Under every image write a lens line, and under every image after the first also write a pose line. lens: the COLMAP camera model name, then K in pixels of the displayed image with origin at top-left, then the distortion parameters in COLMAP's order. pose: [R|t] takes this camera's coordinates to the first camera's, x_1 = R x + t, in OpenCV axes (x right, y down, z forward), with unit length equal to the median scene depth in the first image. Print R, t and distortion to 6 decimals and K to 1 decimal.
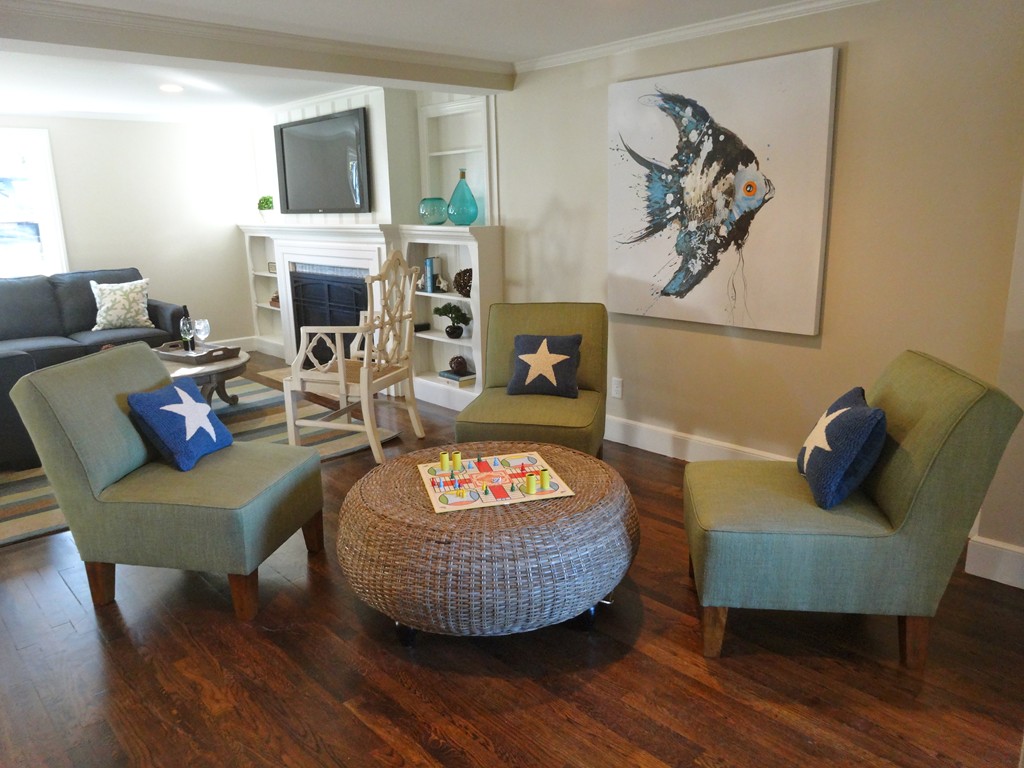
lens RADIAL K [[757.6, 0, 514.5], [0, 757.6, 378.9], [0, 0, 1]] dist [-0.002642, 0.014992]
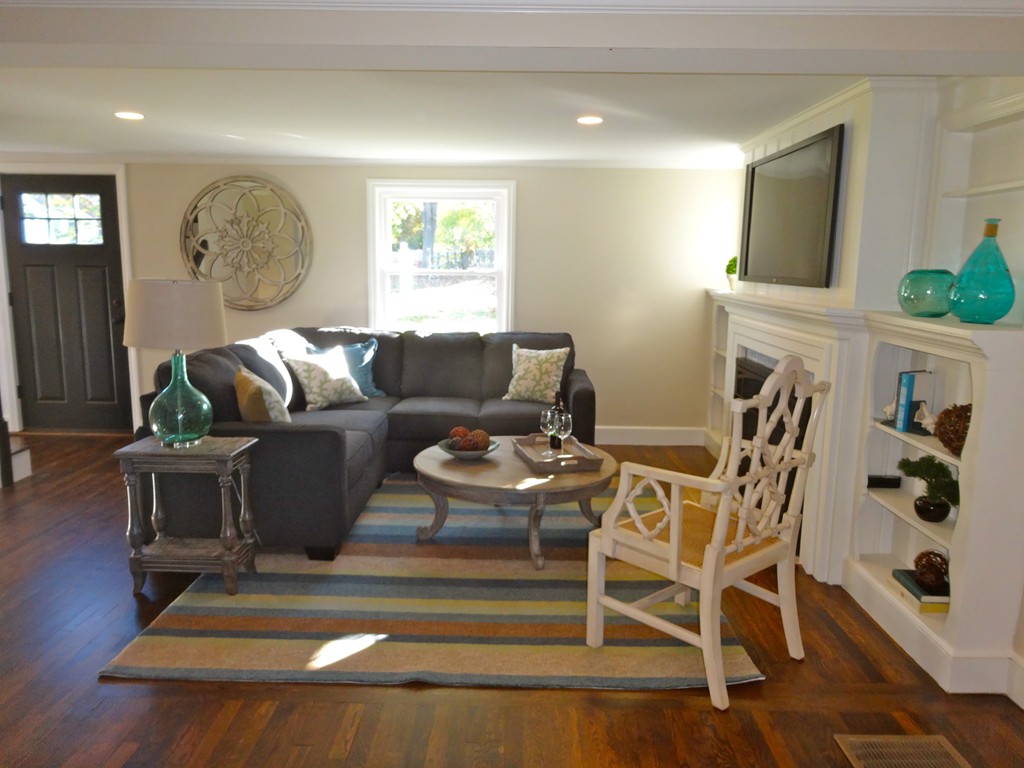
lens RADIAL K [[757.6, 0, 510.5], [0, 757.6, 382.4], [0, 0, 1]] dist [-0.002642, 0.014992]
pose [[0.720065, 0.141649, -0.679295, 0.083089], [-0.185686, 0.982576, 0.008059, -0.133150], [0.668601, 0.120333, 0.733821, 0.498242]]
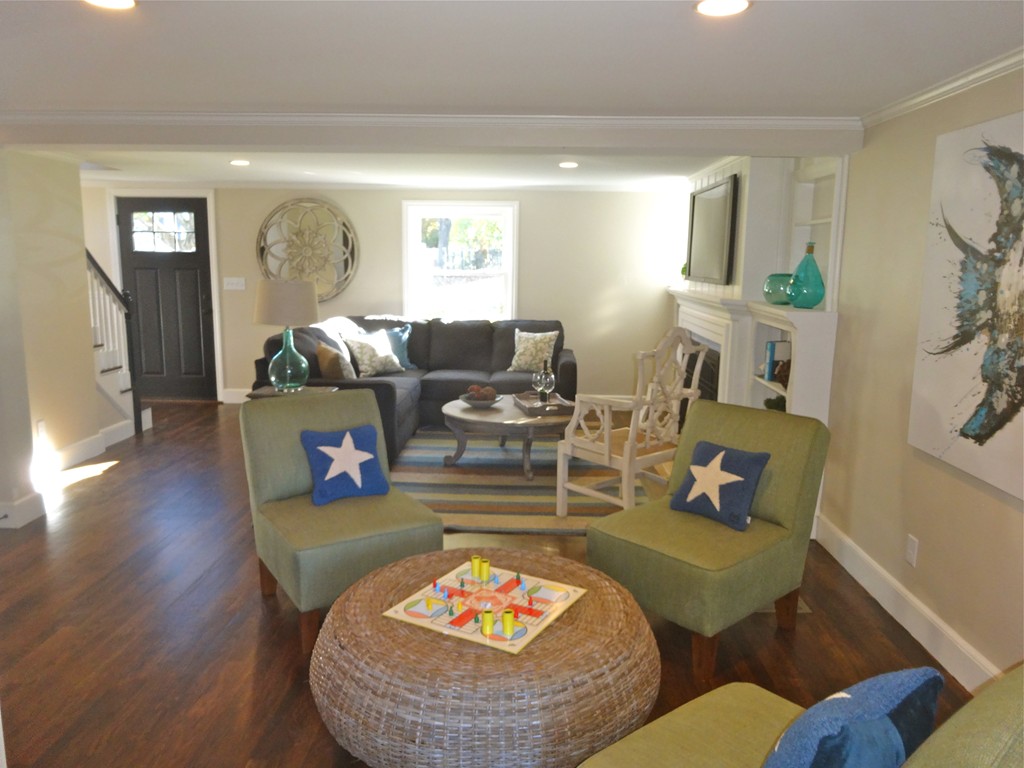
lens RADIAL K [[757.6, 0, 518.1], [0, 757.6, 385.3], [0, 0, 1]] dist [-0.002642, 0.014992]
pose [[0.714299, 0.147403, -0.684142, 0.376907], [-0.186666, 0.982281, 0.016746, -0.092962], [0.674488, 0.115744, 0.729157, 0.229613]]
